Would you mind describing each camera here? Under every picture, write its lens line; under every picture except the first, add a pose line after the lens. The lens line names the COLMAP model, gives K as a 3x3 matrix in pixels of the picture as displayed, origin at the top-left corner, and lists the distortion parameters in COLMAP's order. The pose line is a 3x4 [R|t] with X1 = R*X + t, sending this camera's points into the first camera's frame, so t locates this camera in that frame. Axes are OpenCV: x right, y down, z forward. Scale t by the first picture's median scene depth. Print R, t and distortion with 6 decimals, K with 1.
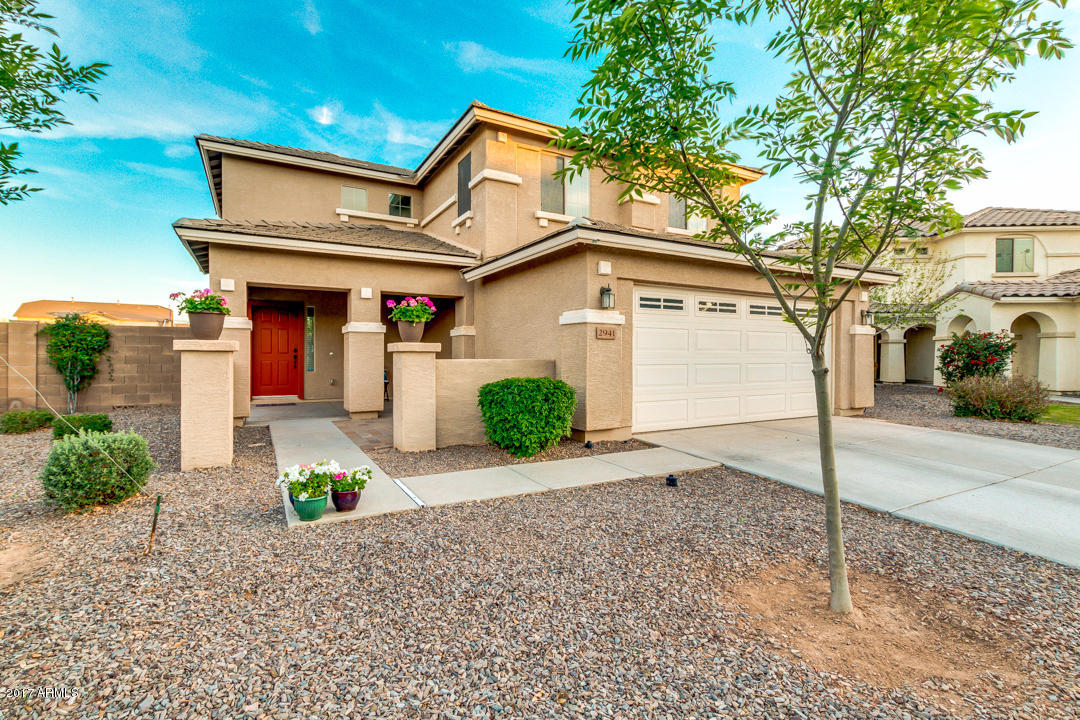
lens RADIAL K [[497.8, 0, 542.4], [0, 497.8, 362.2], [0, 0, 1]] dist [-0.002475, 0.001650]
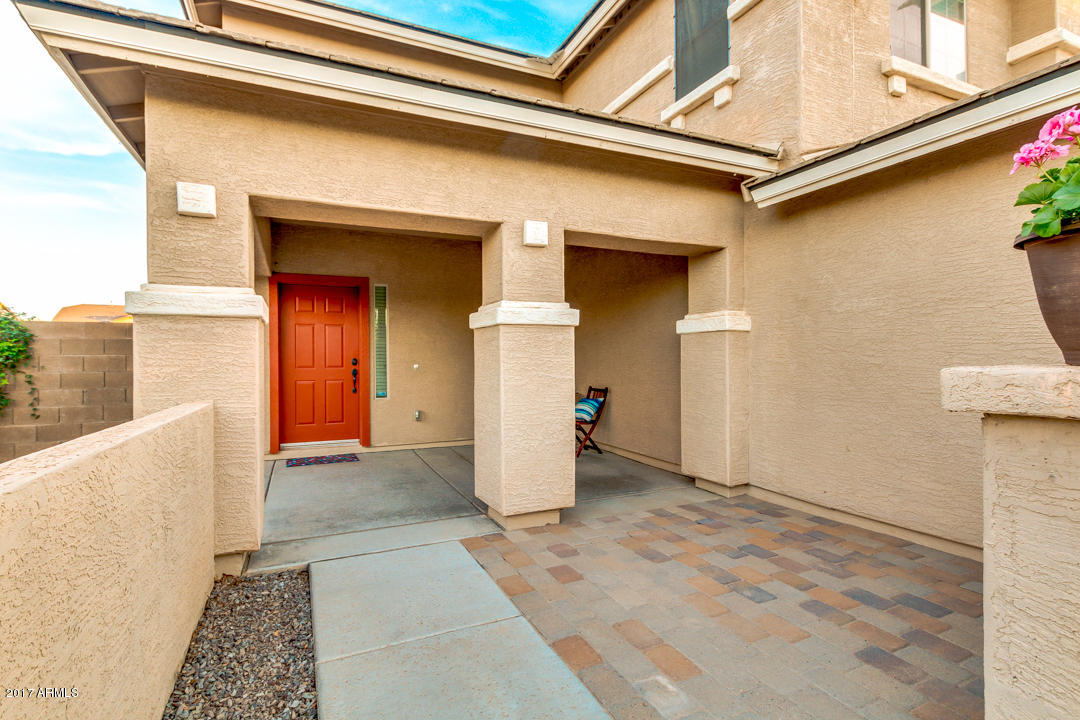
lens RADIAL K [[529.3, 0, 584.5], [0, 529.3, 358.5], [0, 0, 1]] dist [-0.027392, 0.003334]
pose [[0.999681, -0.006894, -0.024303, -0.291451], [0.006743, 0.999958, -0.006262, -0.028690], [0.024345, 0.006096, 0.999685, 0.536350]]
